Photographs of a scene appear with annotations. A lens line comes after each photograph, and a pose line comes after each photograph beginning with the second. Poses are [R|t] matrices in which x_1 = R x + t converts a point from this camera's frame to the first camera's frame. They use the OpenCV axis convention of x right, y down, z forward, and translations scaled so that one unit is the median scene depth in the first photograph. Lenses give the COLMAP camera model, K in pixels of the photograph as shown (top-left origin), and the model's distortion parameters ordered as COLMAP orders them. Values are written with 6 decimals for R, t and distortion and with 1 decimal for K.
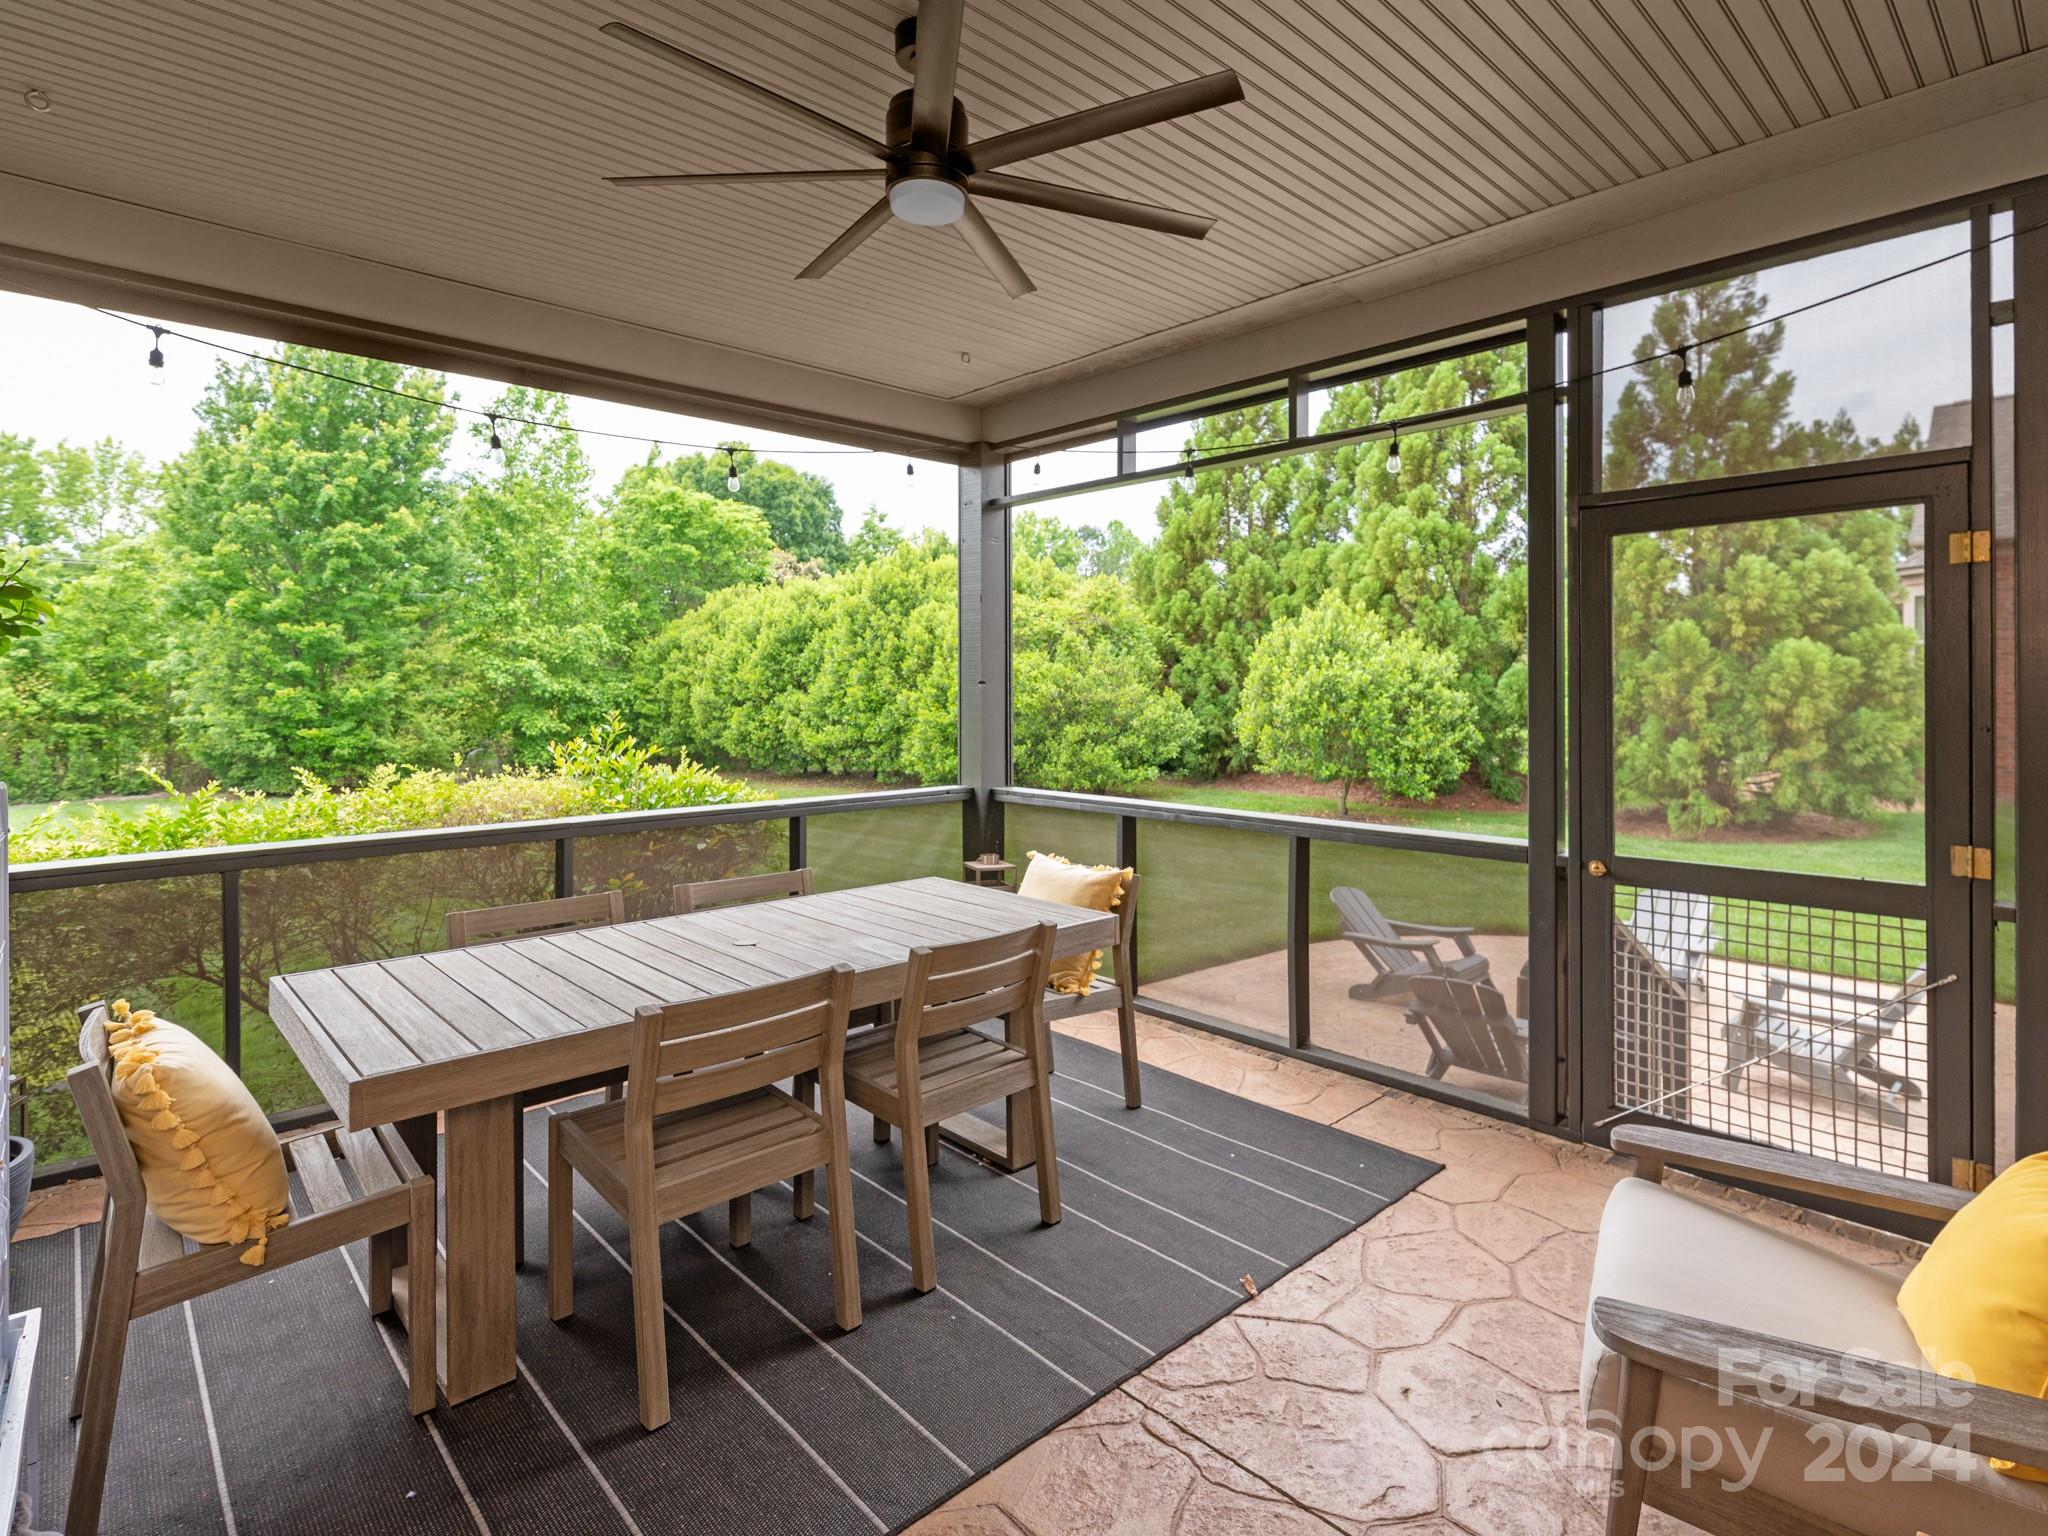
lens RADIAL K [[1045.9, 0, 1024.0], [0, 1045.9, 768.0], [0, 0, 1]] dist [-0.000233, 0.001458]
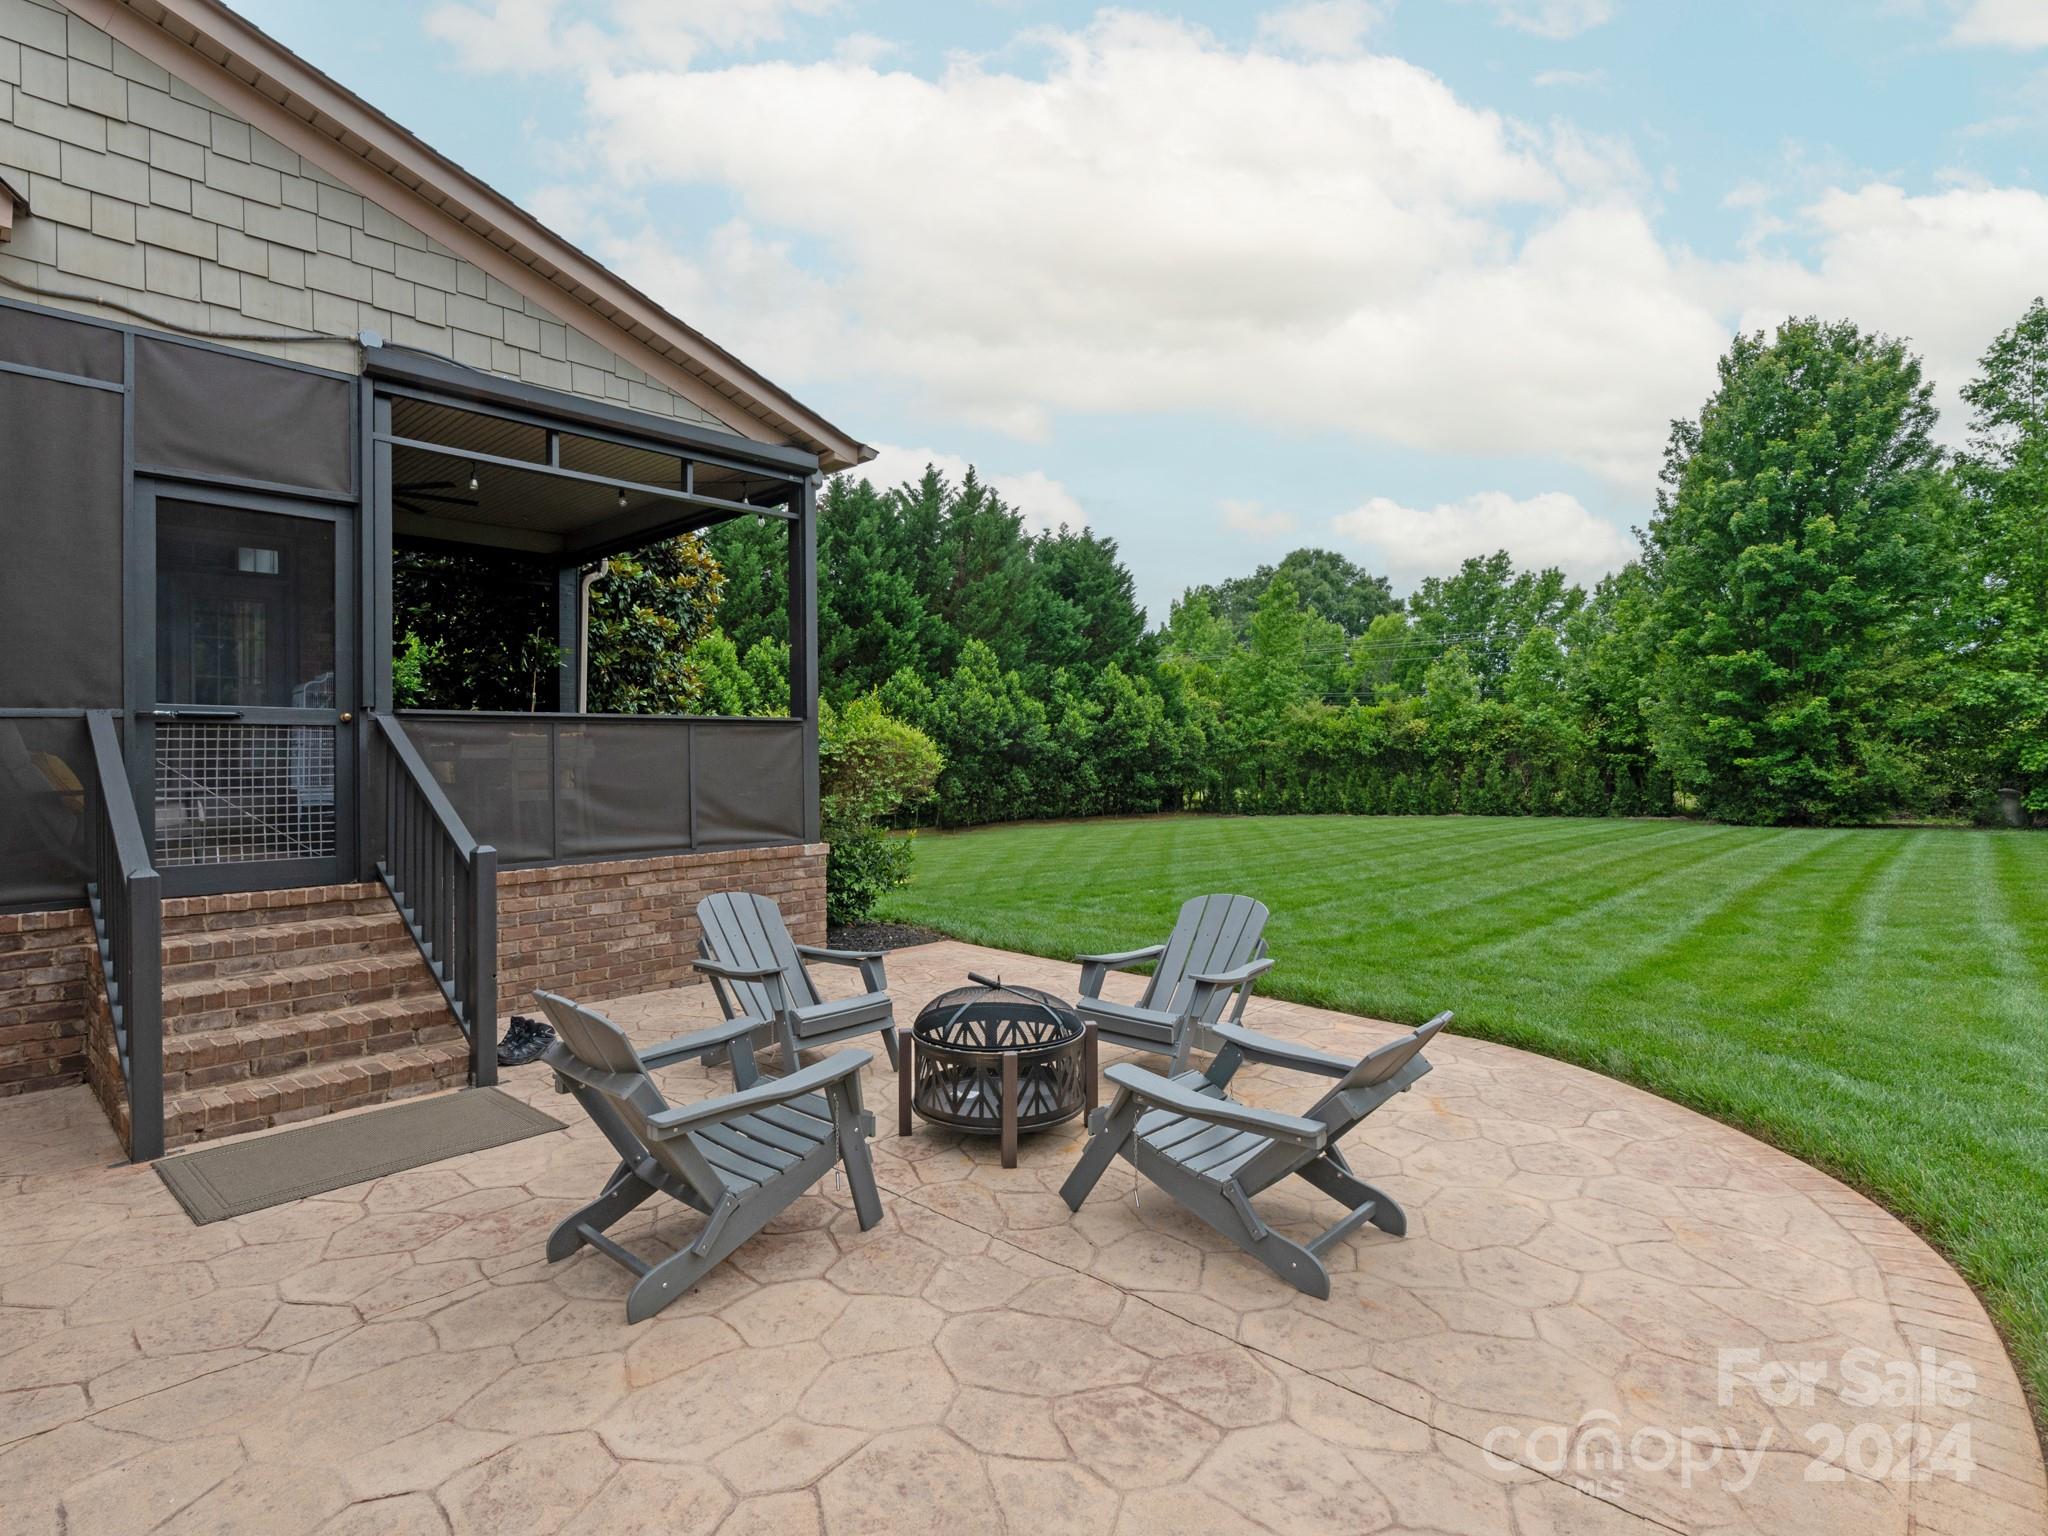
lens RADIAL K [[1045.9, 0, 1024.0], [0, 1045.9, 768.0], [0, 0, 1]] dist [-0.000233, 0.001458]
pose [[0.056344, 0.011498, -0.998345, 0.272588], [-0.055533, 0.998422, 0.008365, 0.002030], [0.996866, 0.054970, 0.056894, 0.260842]]
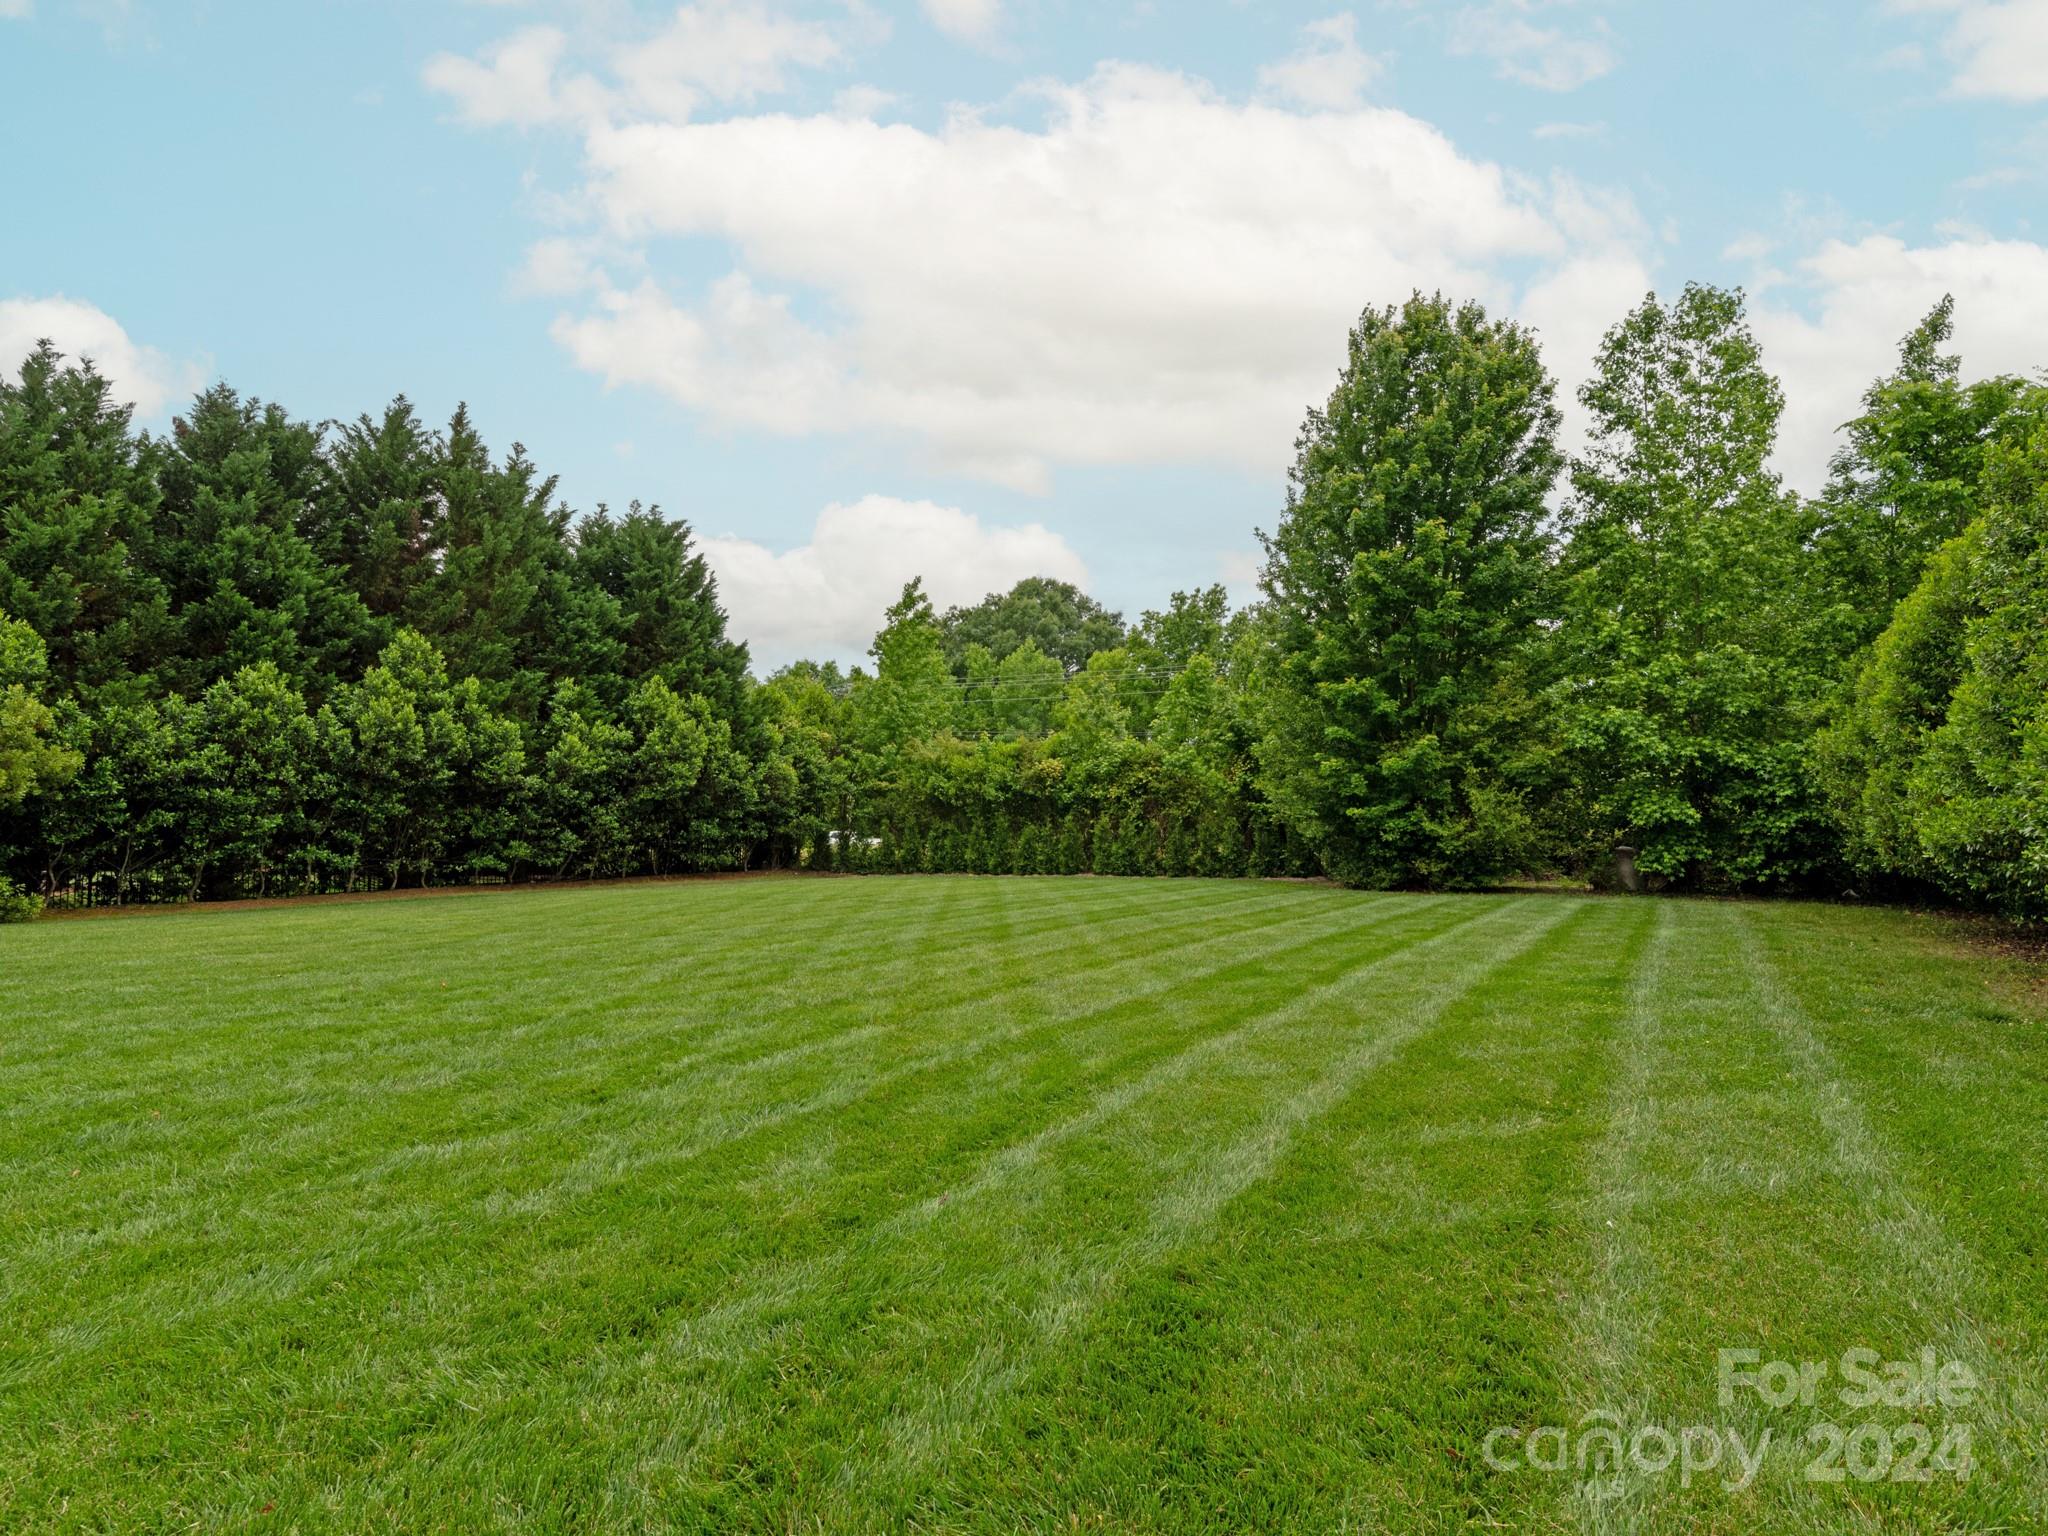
lens RADIAL K [[1151.1, 0, 1024.0], [0, 1151.1, 768.0], [0, 0, 1]] dist [0.000869, -0.000356]
pose [[0.273524, -0.027848, -0.961462, 0.116194], [-0.066019, 0.996680, -0.047650, -0.008101], [0.959597, 0.076508, 0.270777, 0.501365]]
